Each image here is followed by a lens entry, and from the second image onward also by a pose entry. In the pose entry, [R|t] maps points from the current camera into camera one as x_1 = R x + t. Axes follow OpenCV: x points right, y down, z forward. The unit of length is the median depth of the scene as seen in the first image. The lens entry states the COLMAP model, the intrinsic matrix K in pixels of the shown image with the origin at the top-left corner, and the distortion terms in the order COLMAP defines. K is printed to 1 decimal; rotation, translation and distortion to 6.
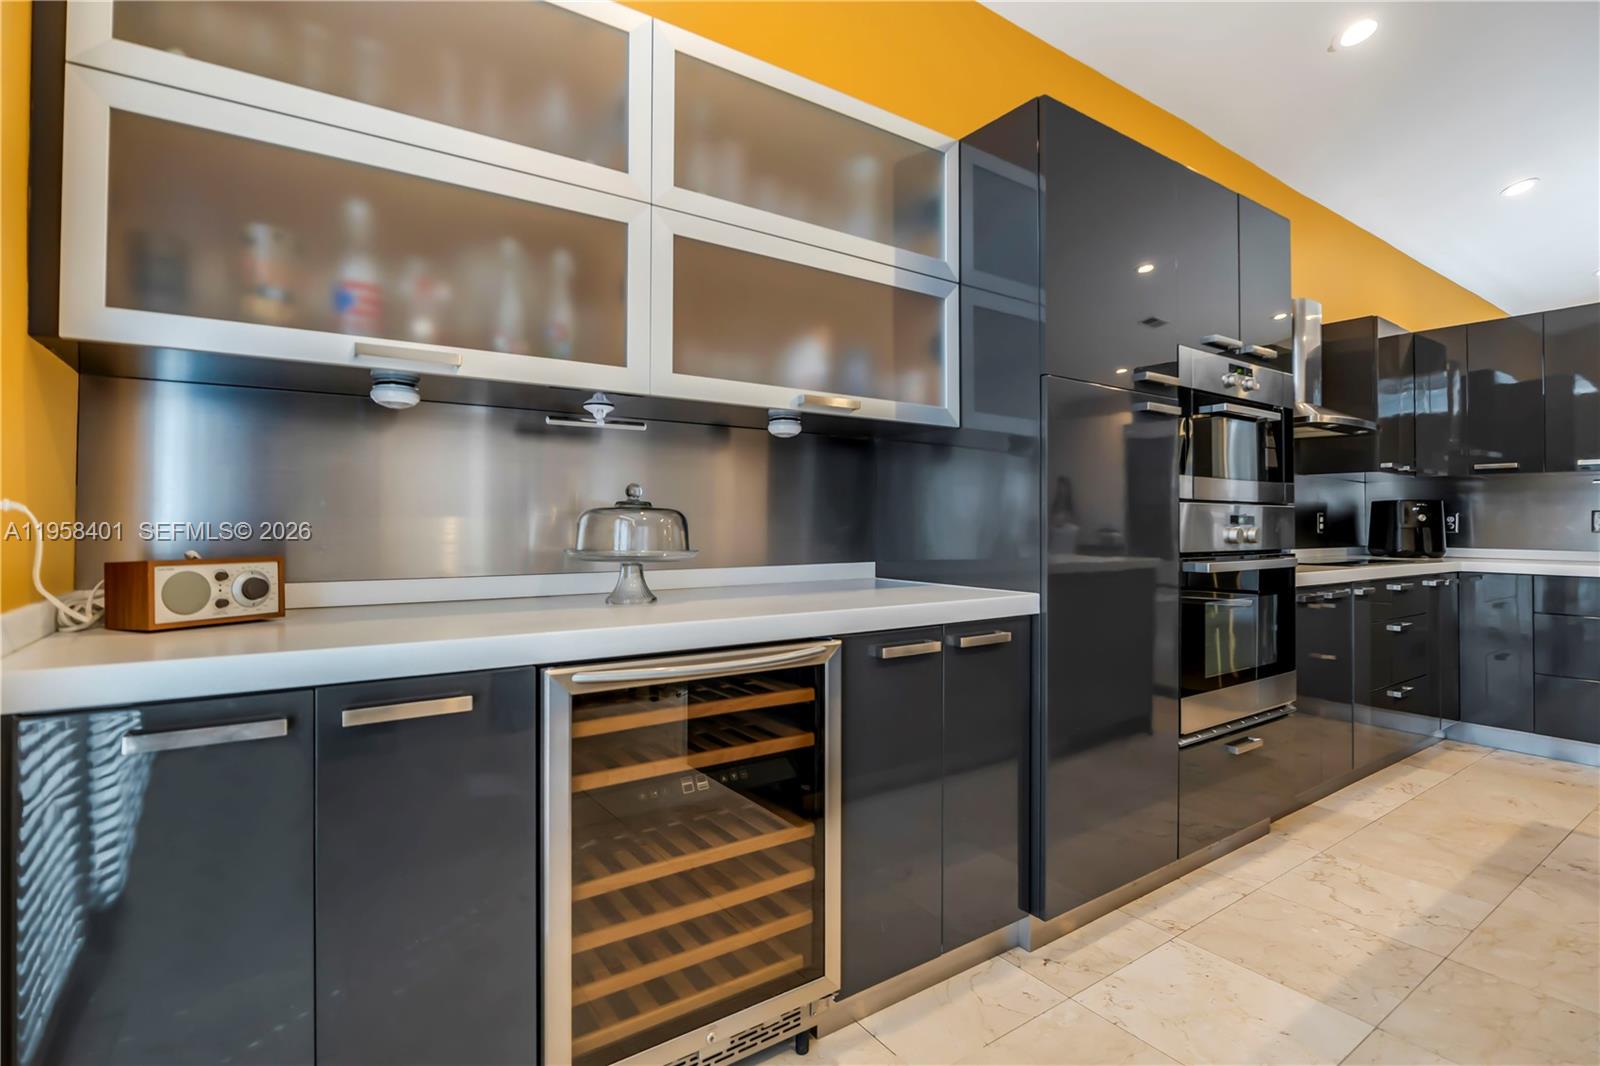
lens RADIAL K [[771.3, 0, 816.9], [0, 771.3, 518.0], [0, 0, 1]] dist [-0.019838, 0.000034]
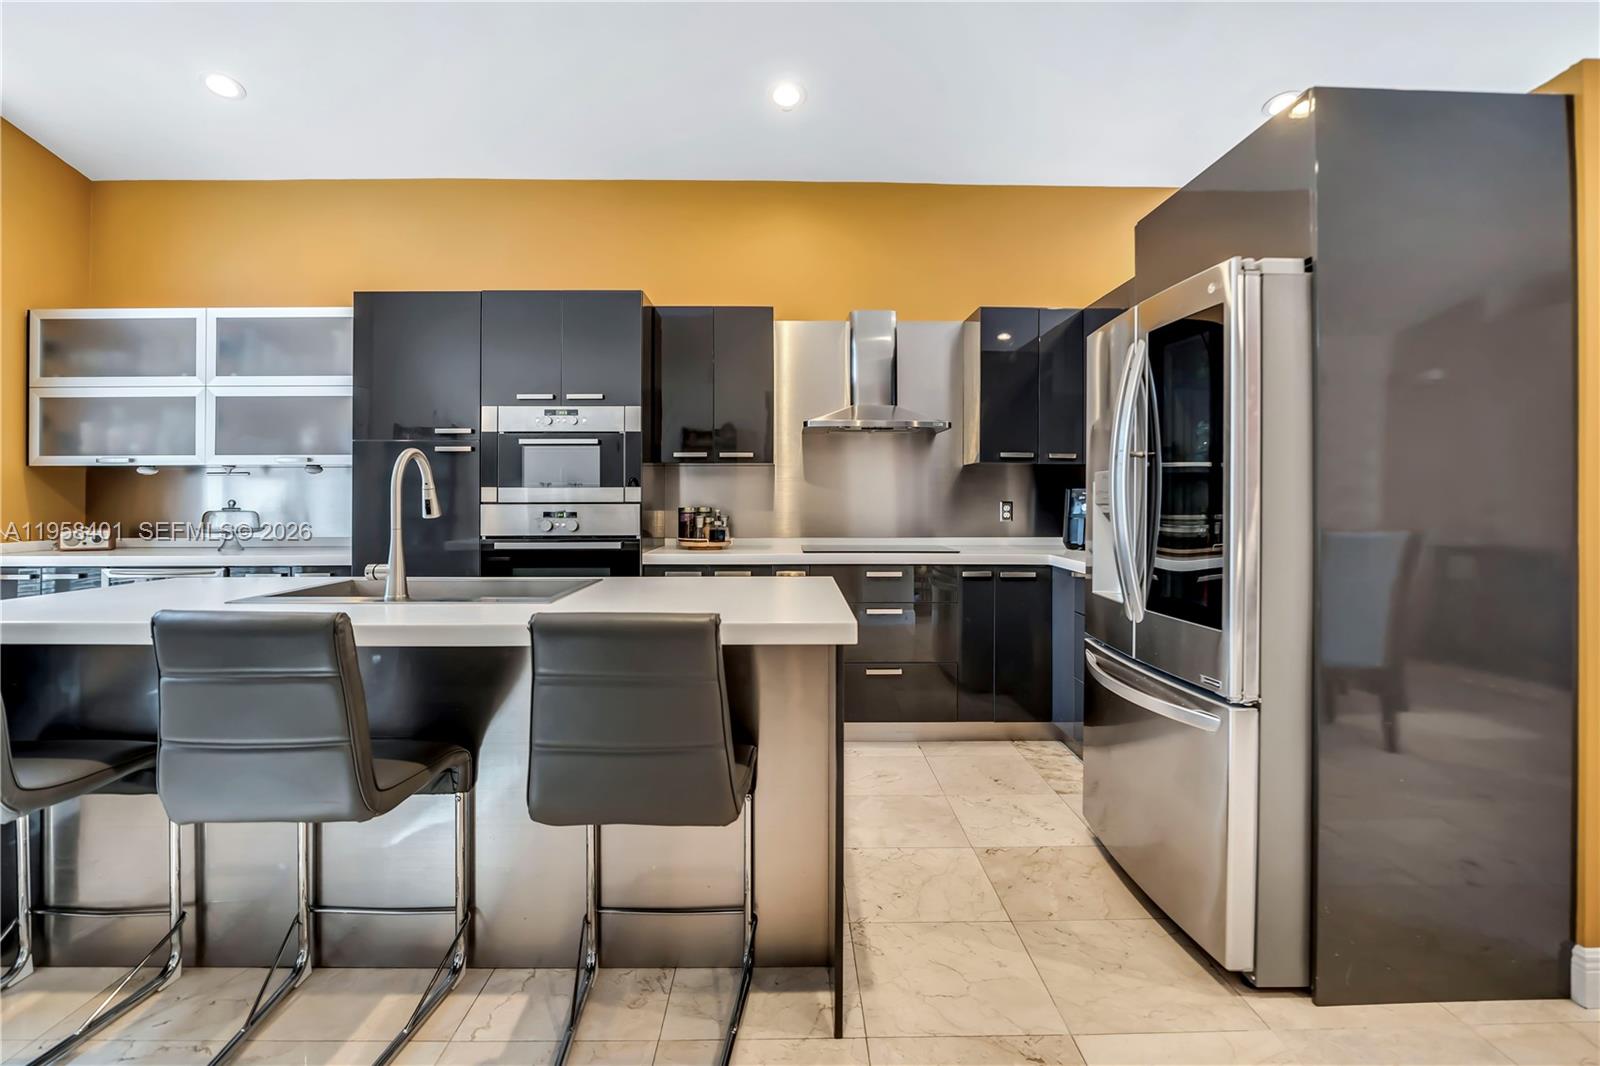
lens RADIAL K [[759.6, 0, 804.1], [0, 759.6, 500.4], [0, 0, 1]] dist [-0.019249, 0.002015]
pose [[0.827134, -0.001783, -0.562002, 2.394933], [0.008870, 0.999912, 0.009882, -0.049117], [0.561935, -0.013159, 0.827077, 0.087107]]
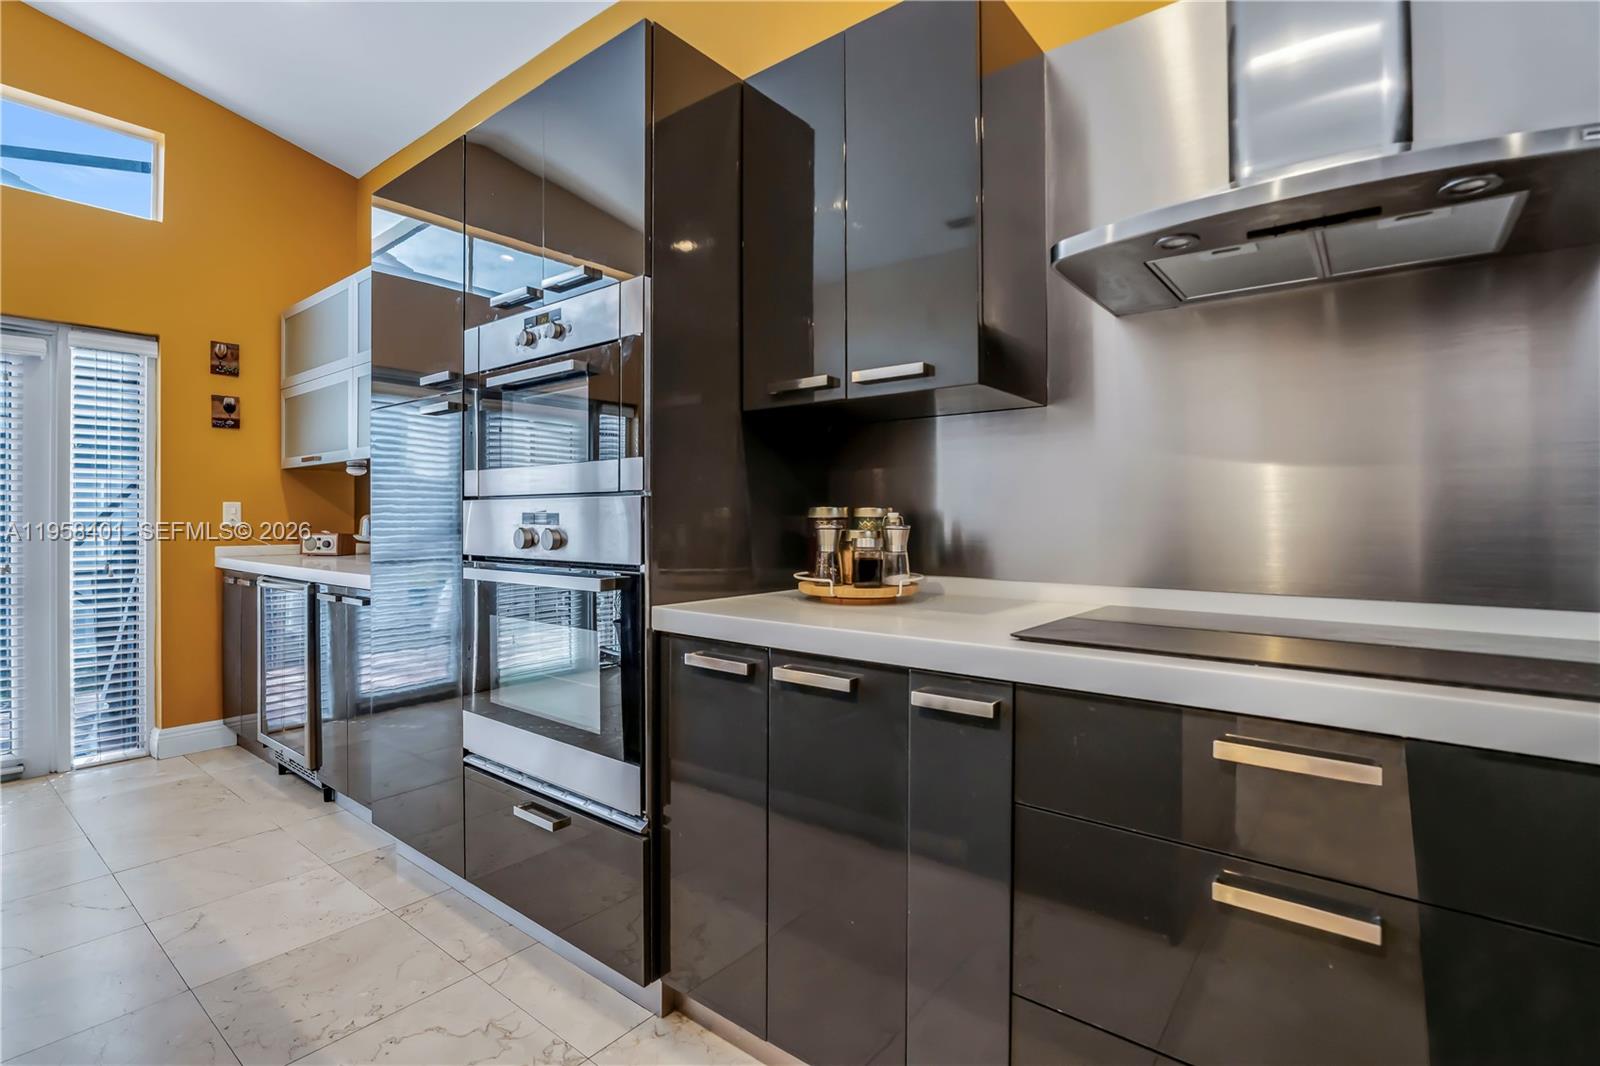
lens RADIAL K [[754.2, 0, 798.0], [0, 754.2, 519.3], [0, 0, 1]] dist [-0.021656, 0.000811]
pose [[0.276484, 0.000162, -0.961018, 1.821450], [0.008768, 0.999958, 0.002692, 0.003774], [0.960978, -0.009171, 0.276471, 1.414821]]
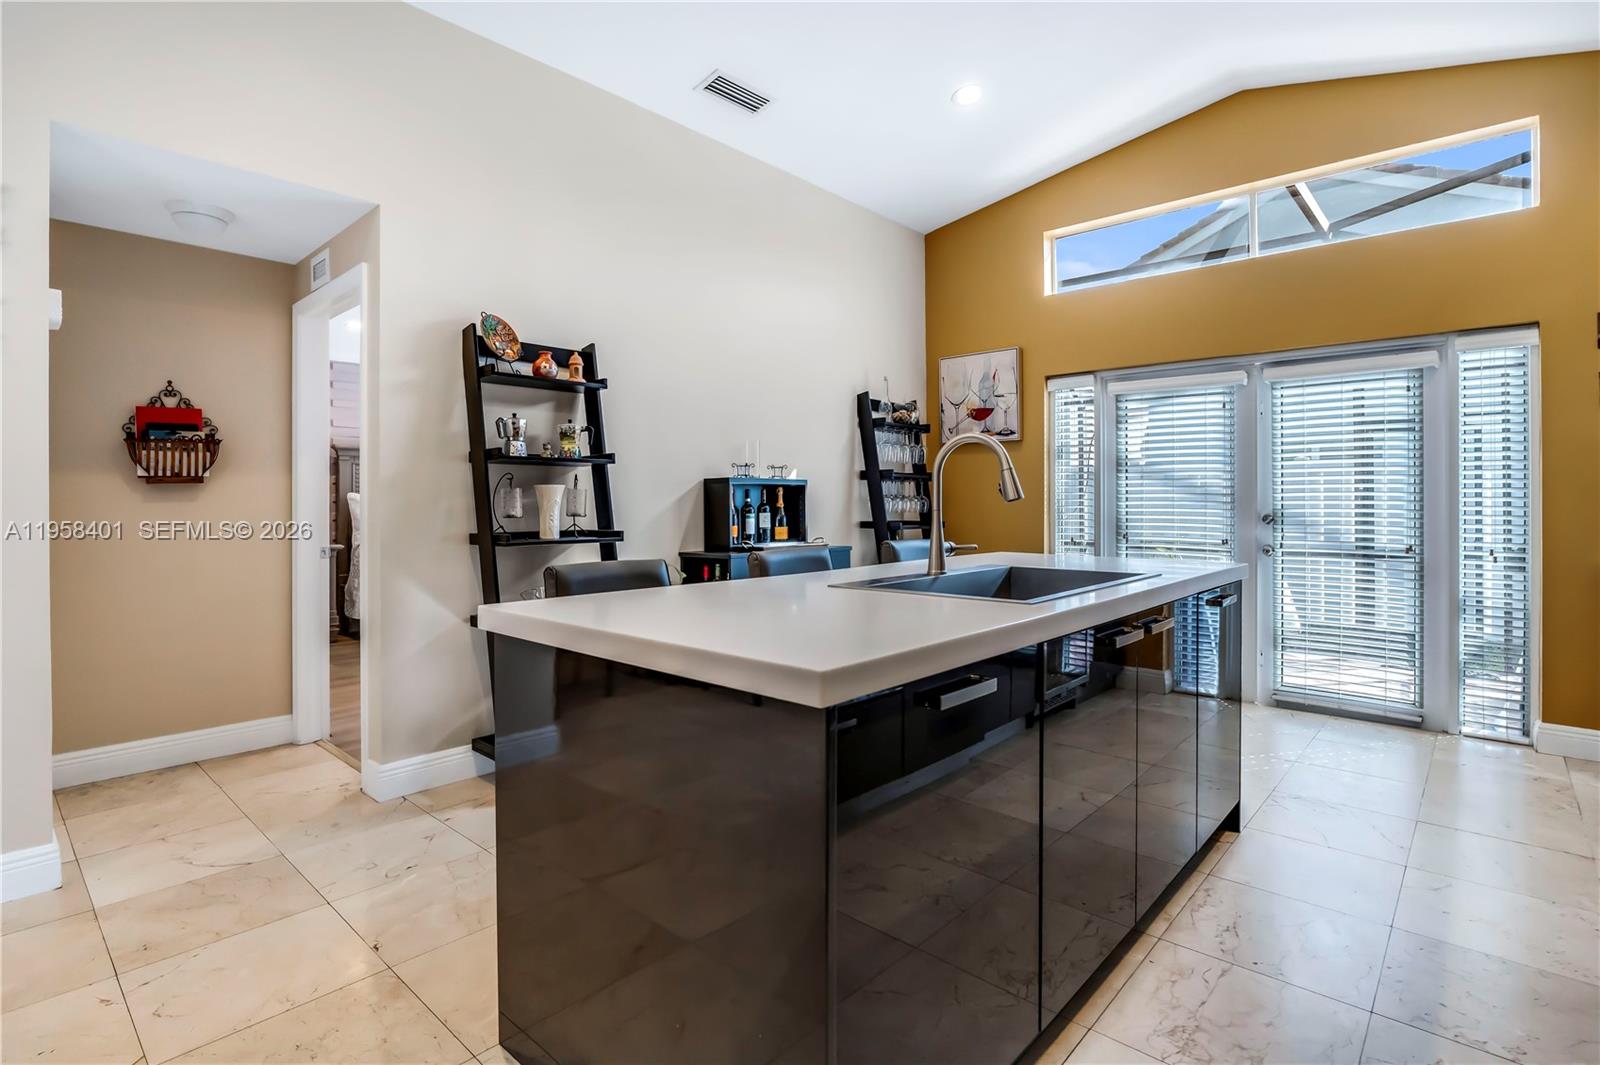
lens RADIAL K [[759.6, 0, 804.1], [0, 759.6, 499.9], [0, 0, 1]] dist [-0.019249, 0.002015]
pose [[-0.973644, -0.001721, -0.228066, 1.780118], [0.000416, 0.999956, -0.009321, -0.009853], [0.228072, -0.009170, -0.973601, 1.774664]]
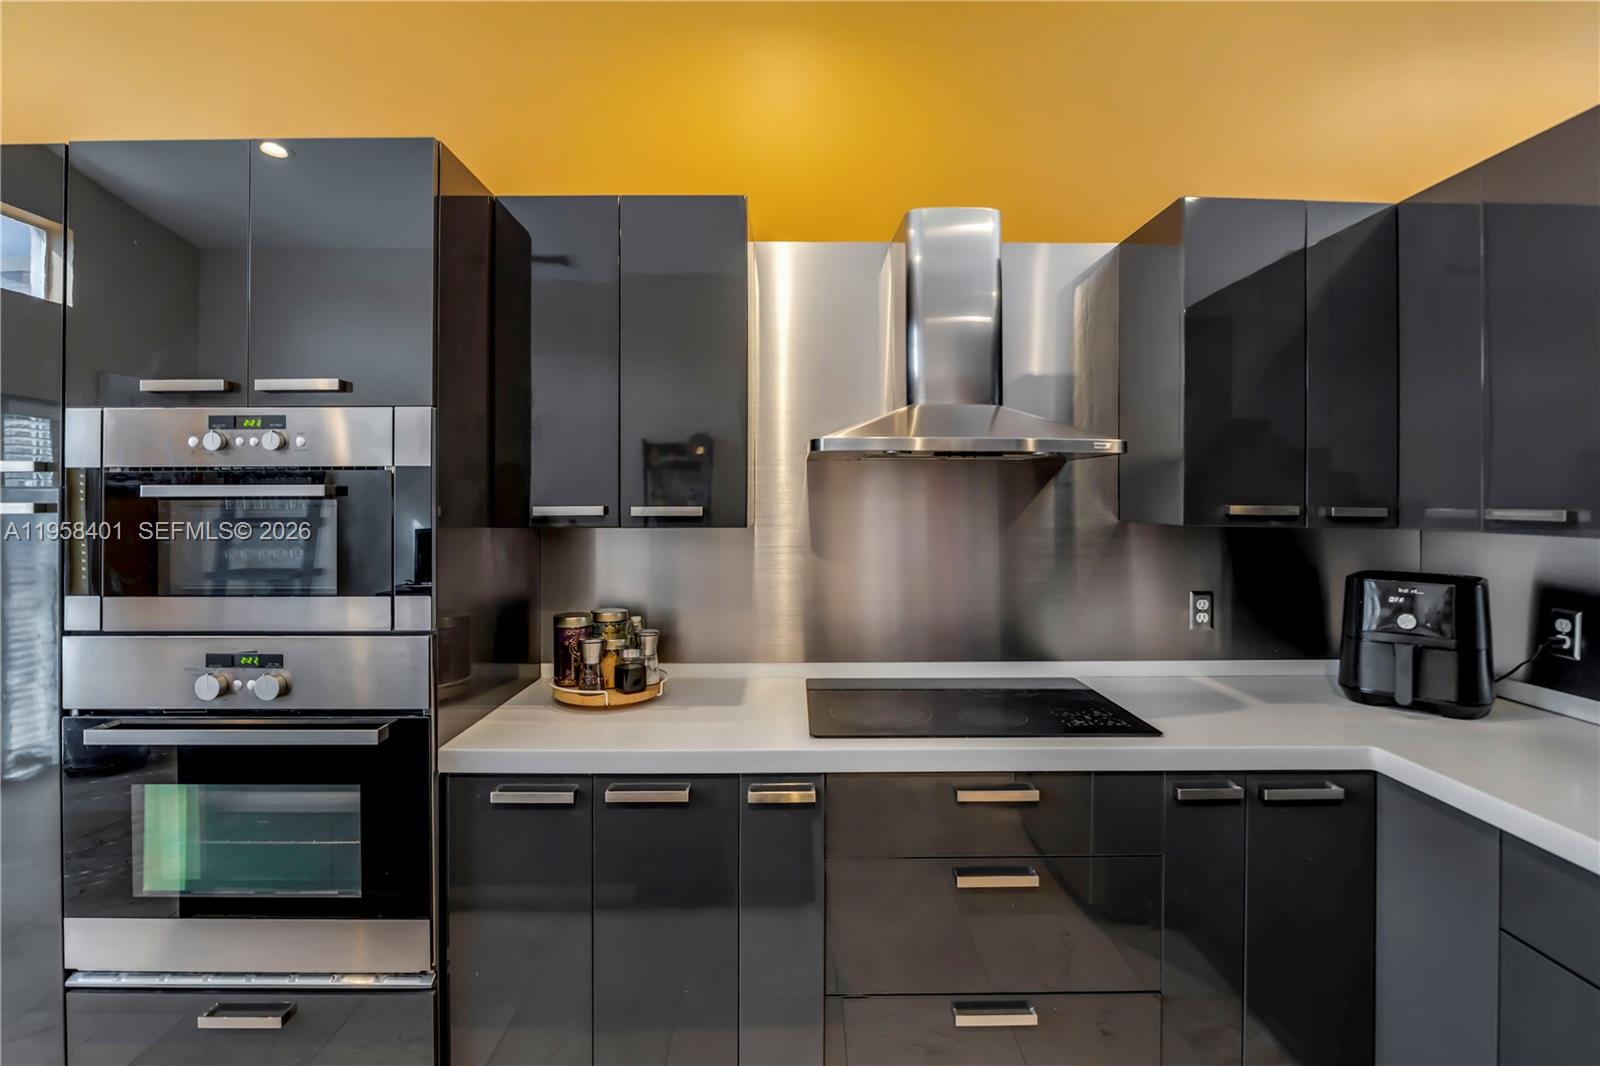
lens RADIAL K [[759.6, 0, 804.1], [0, 759.6, 500.4], [0, 0, 1]] dist [-0.019249, 0.002015]
pose [[0.822720, -0.006728, -0.568407, 1.754094], [0.008849, 0.999960, 0.000972, -0.171915], [0.568378, -0.005829, 0.822747, 1.027547]]
